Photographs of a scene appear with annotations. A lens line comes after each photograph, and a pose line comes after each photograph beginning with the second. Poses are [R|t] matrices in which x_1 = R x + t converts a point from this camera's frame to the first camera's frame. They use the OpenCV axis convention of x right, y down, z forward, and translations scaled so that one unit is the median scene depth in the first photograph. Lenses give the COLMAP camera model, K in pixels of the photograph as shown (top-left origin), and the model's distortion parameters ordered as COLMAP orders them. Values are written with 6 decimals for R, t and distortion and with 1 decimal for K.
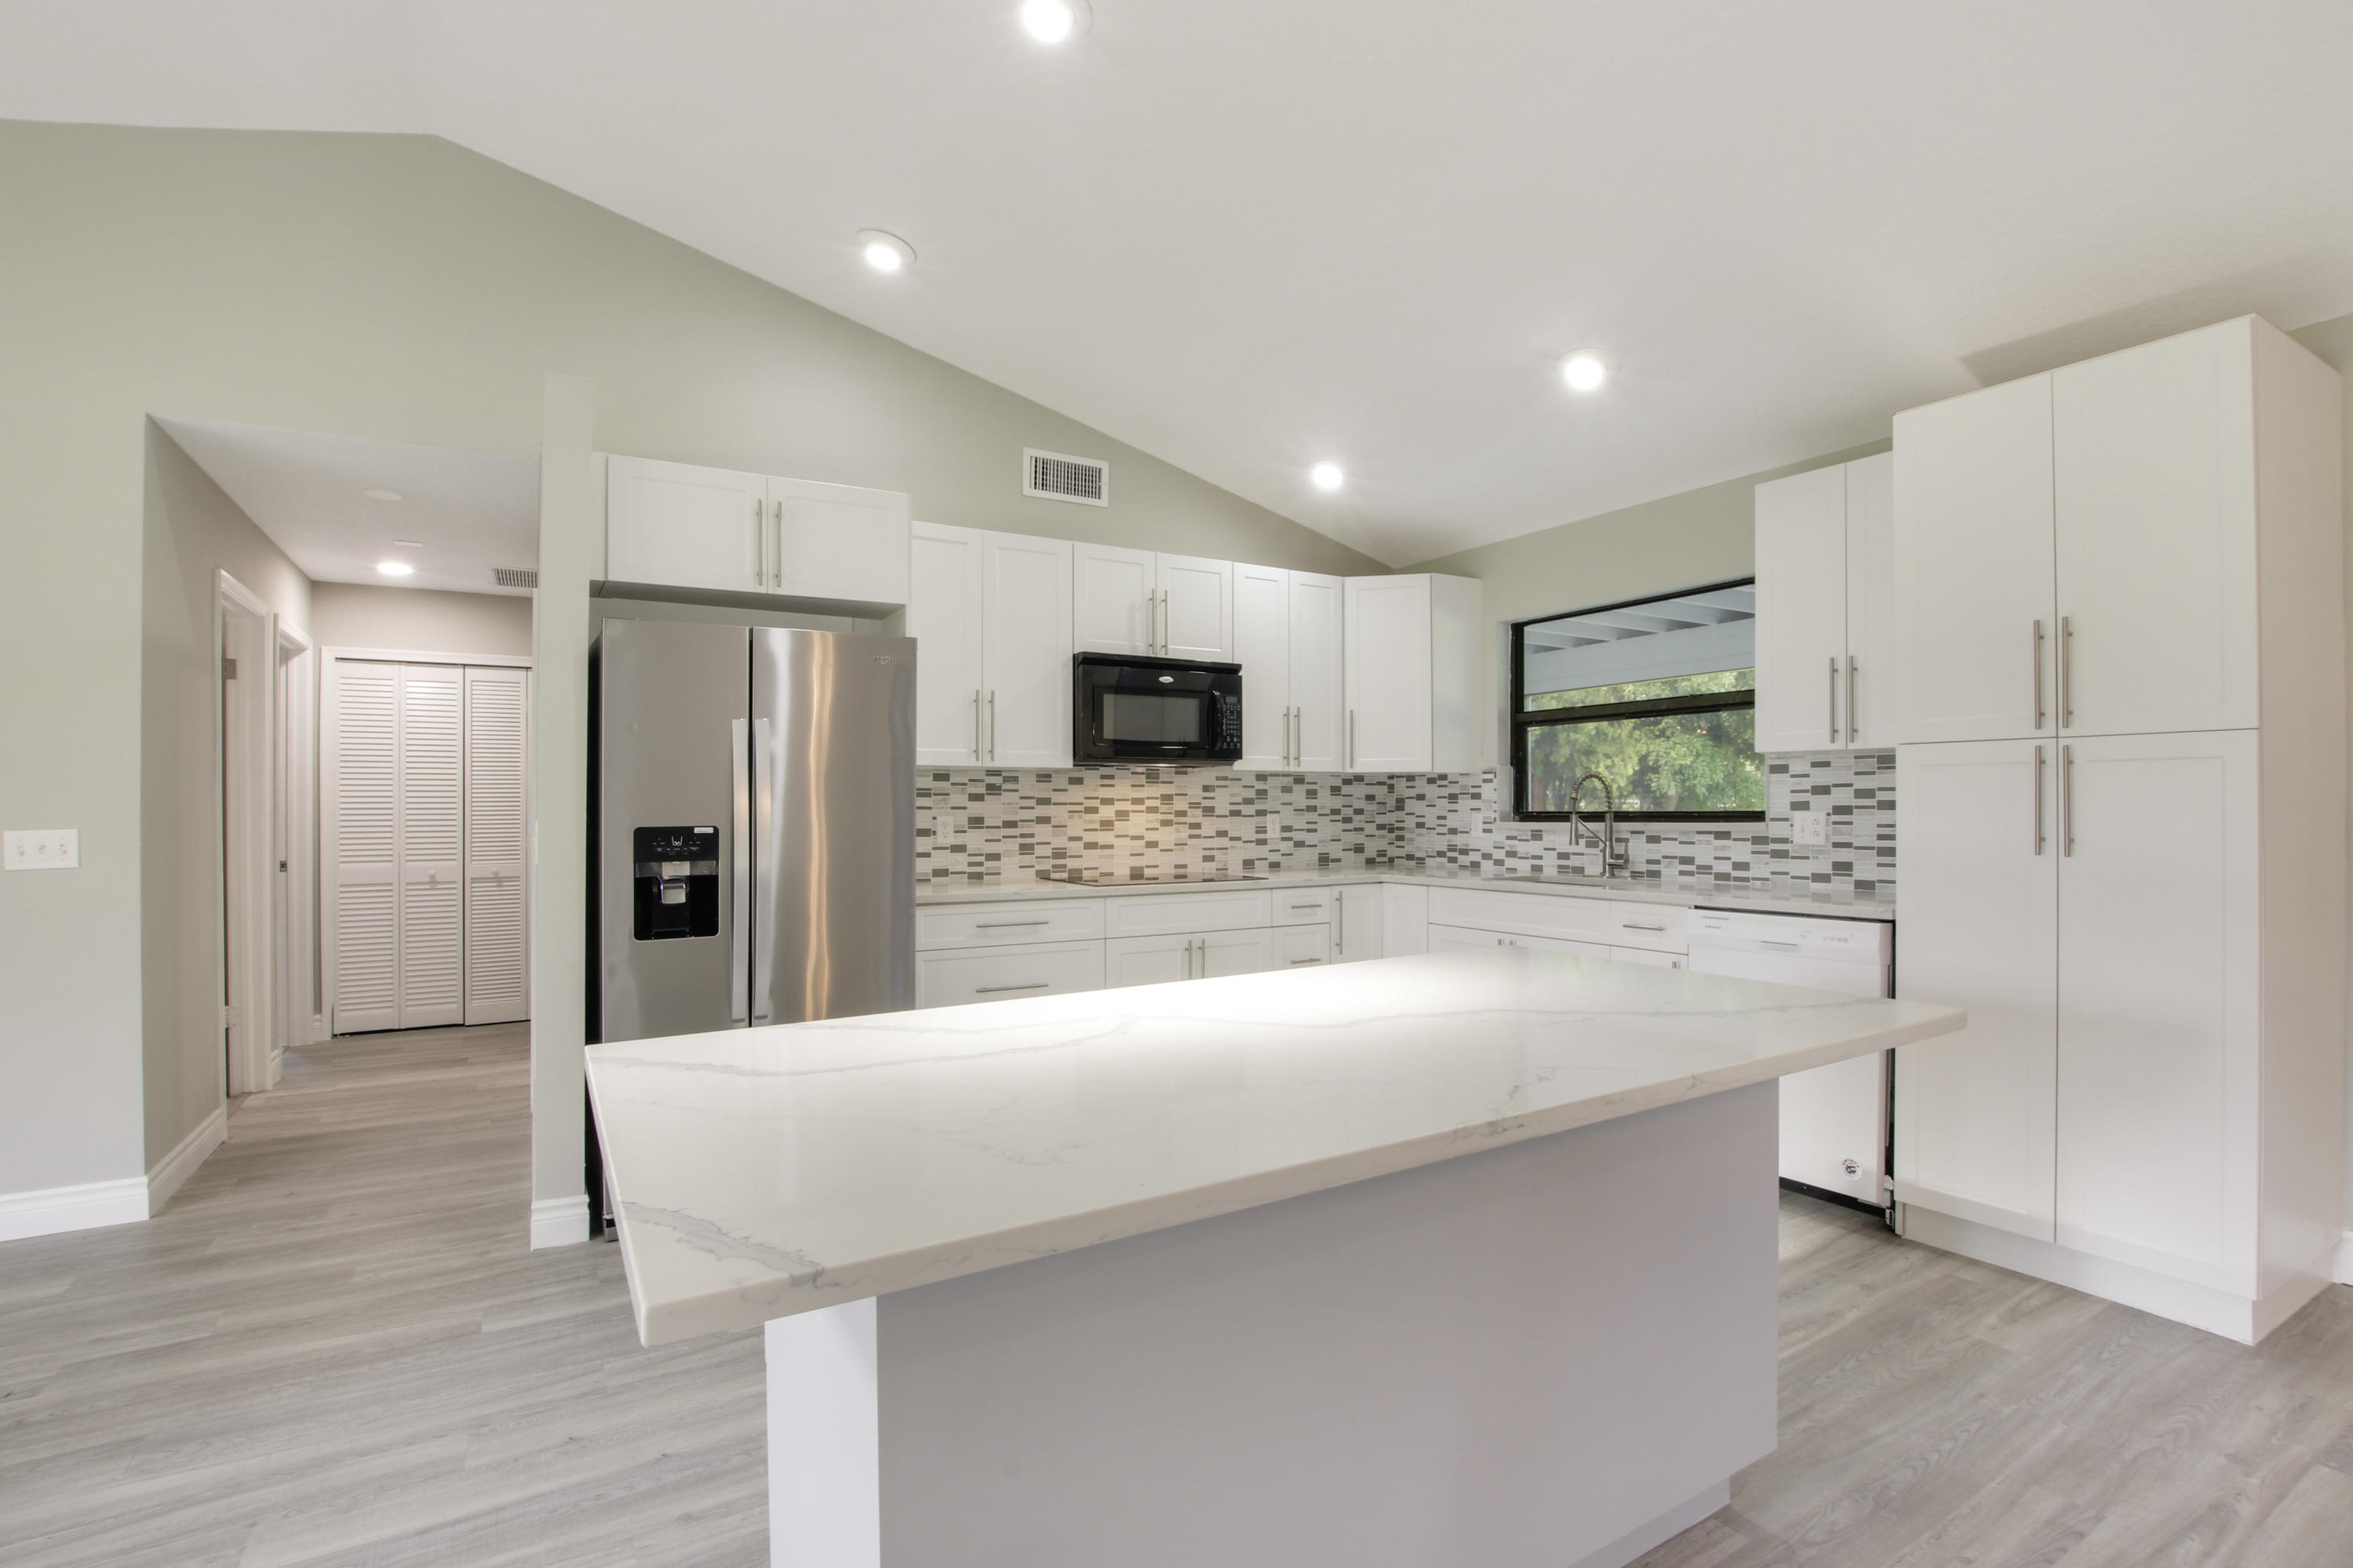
lens RADIAL K [[1106.3, 0, 1195.8], [0, 1106.3, 797.7], [0, 0, 1]] dist [-0.035189, 0.006194]
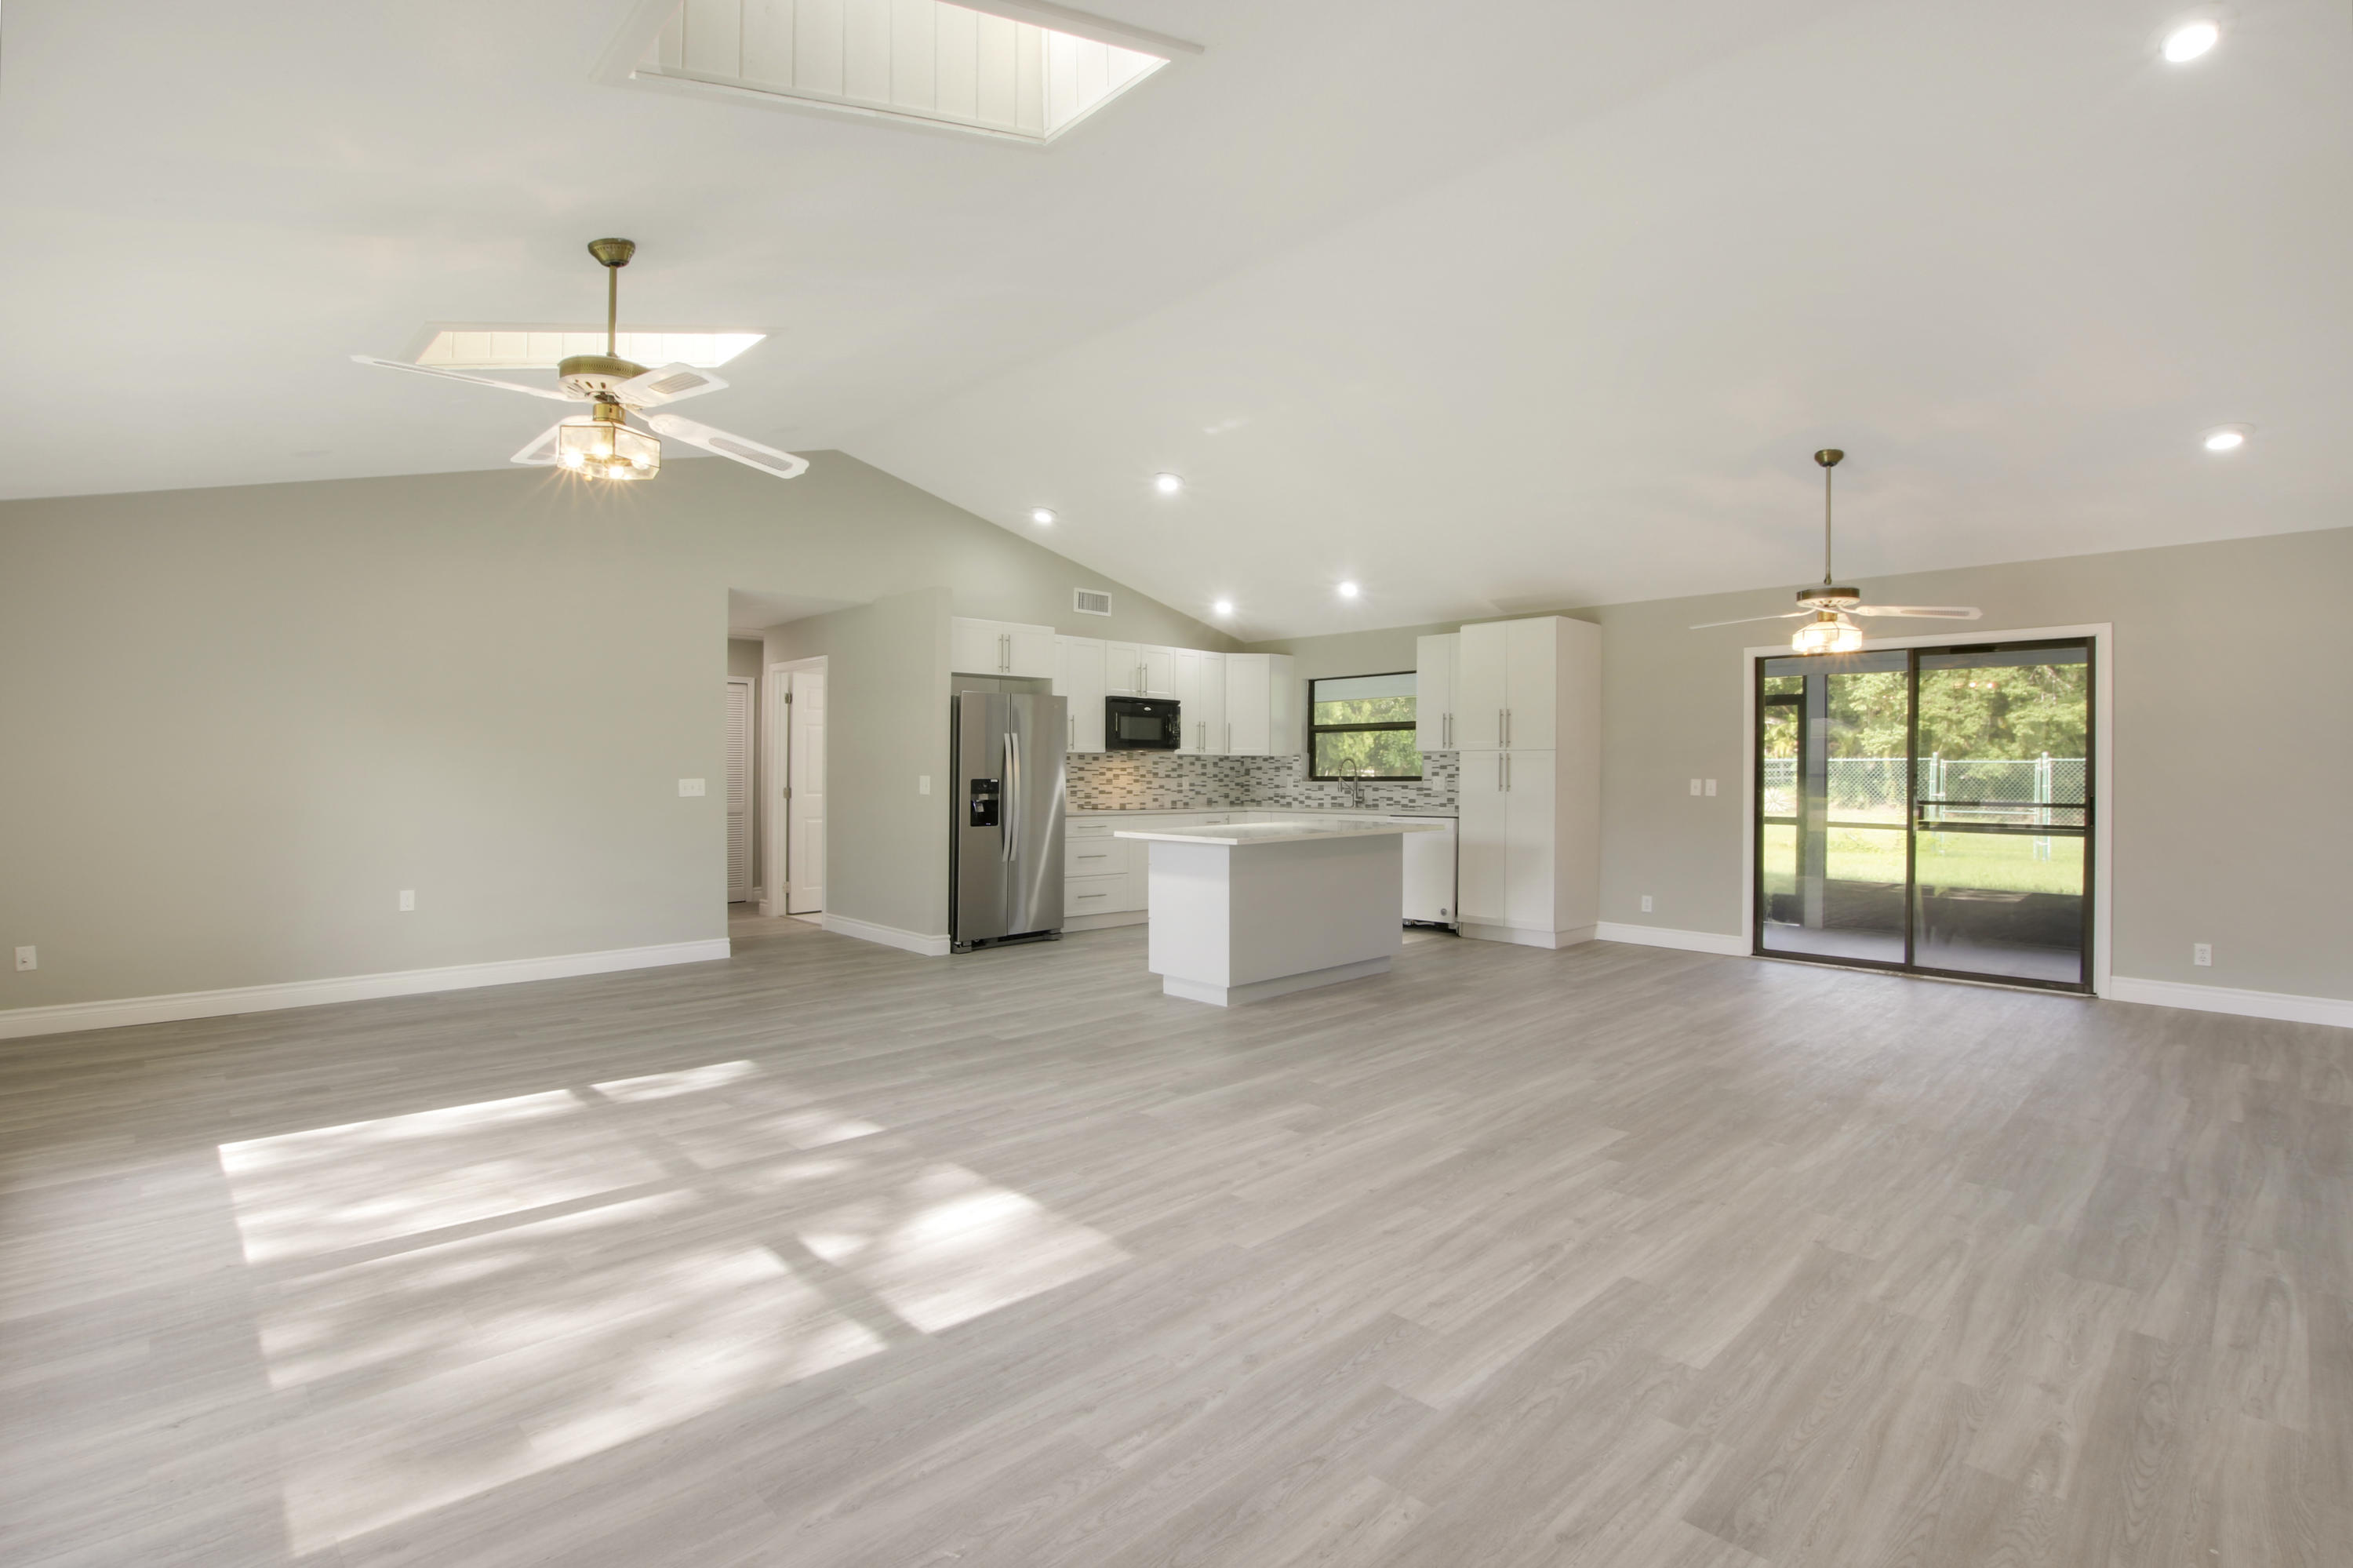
lens RADIAL K [[1106.4, 0, 1195.7], [0, 1106.4, 809.6], [0, 0, 1]] dist [-0.035189, 0.006194]
pose [[0.975253, -0.000173, 0.221091, -0.397474], [-0.008522, 0.999227, 0.038374, -0.002101], [-0.220926, -0.039309, 0.974498, -1.014435]]
